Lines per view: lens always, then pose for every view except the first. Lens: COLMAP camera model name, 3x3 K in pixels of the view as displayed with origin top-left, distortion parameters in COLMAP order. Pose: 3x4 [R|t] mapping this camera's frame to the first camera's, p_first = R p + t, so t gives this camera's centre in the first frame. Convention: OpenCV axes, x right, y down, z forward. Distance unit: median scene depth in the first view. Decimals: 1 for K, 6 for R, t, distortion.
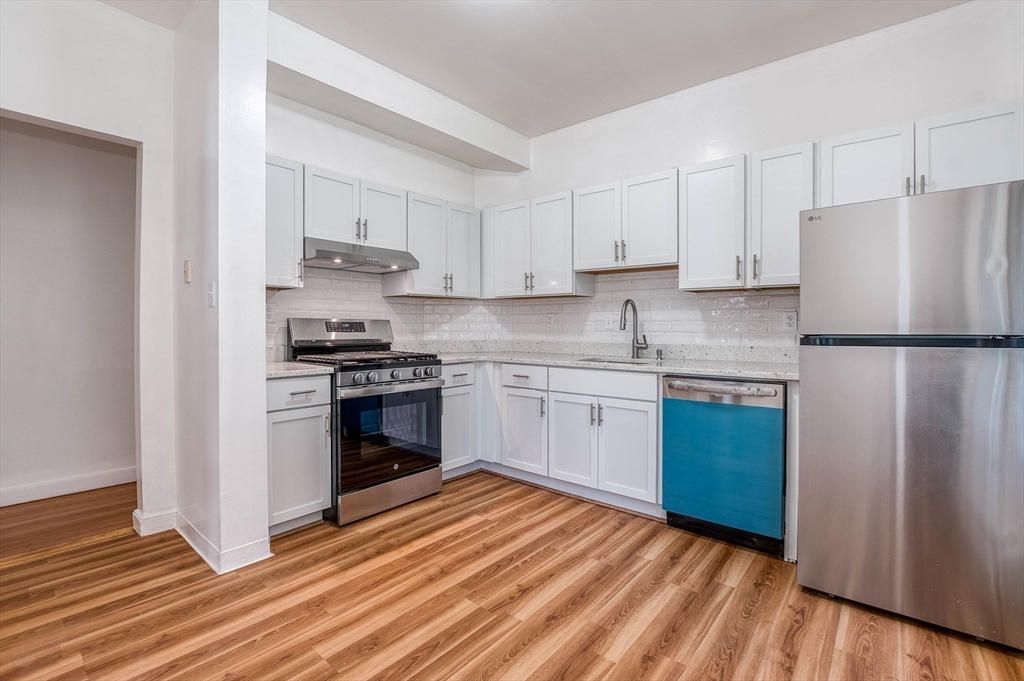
lens RADIAL K [[464.2, 0, 512.0], [0, 464.2, 328.3], [0, 0, 1]] dist [-0.024147, 0.000586]
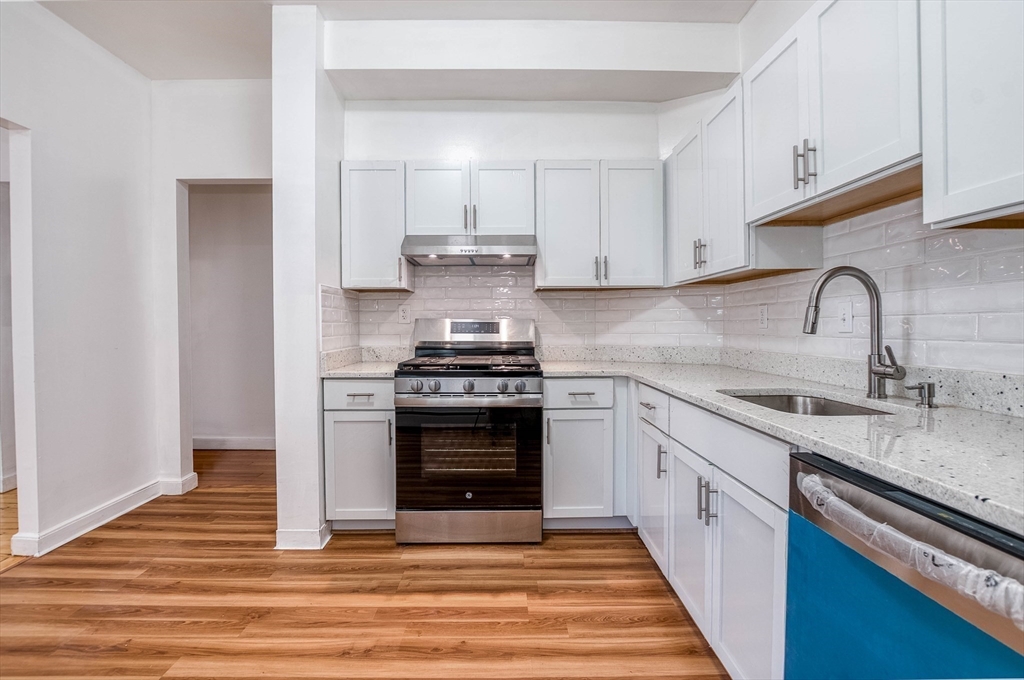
lens RADIAL K [[458.4, 0, 512.1], [0, 458.4, 332.5], [0, 0, 1]] dist [-0.028812, -0.000086]
pose [[0.654999, 0.008479, -0.755582, 0.392818], [-0.000098, 0.999938, 0.011136, -0.003730], [0.755629, -0.007220, 0.654960, 0.487486]]
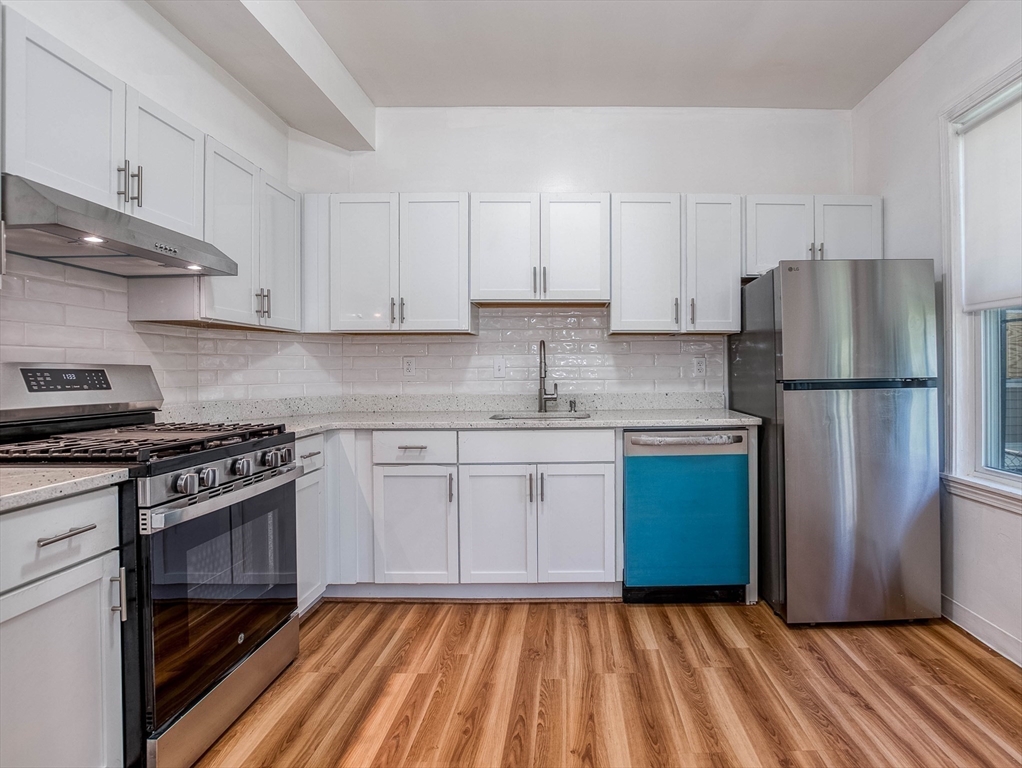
lens RADIAL K [[528.5, 0, 576.6], [0, 528.5, 369.0], [0, 0, 1]] dist [-0.029748, 0.000790]
pose [[0.758655, -0.003476, 0.651483, -0.323580], [0.010594, 0.999919, -0.007001, -0.005279], [-0.651406, 0.012214, 0.758631, 0.267305]]
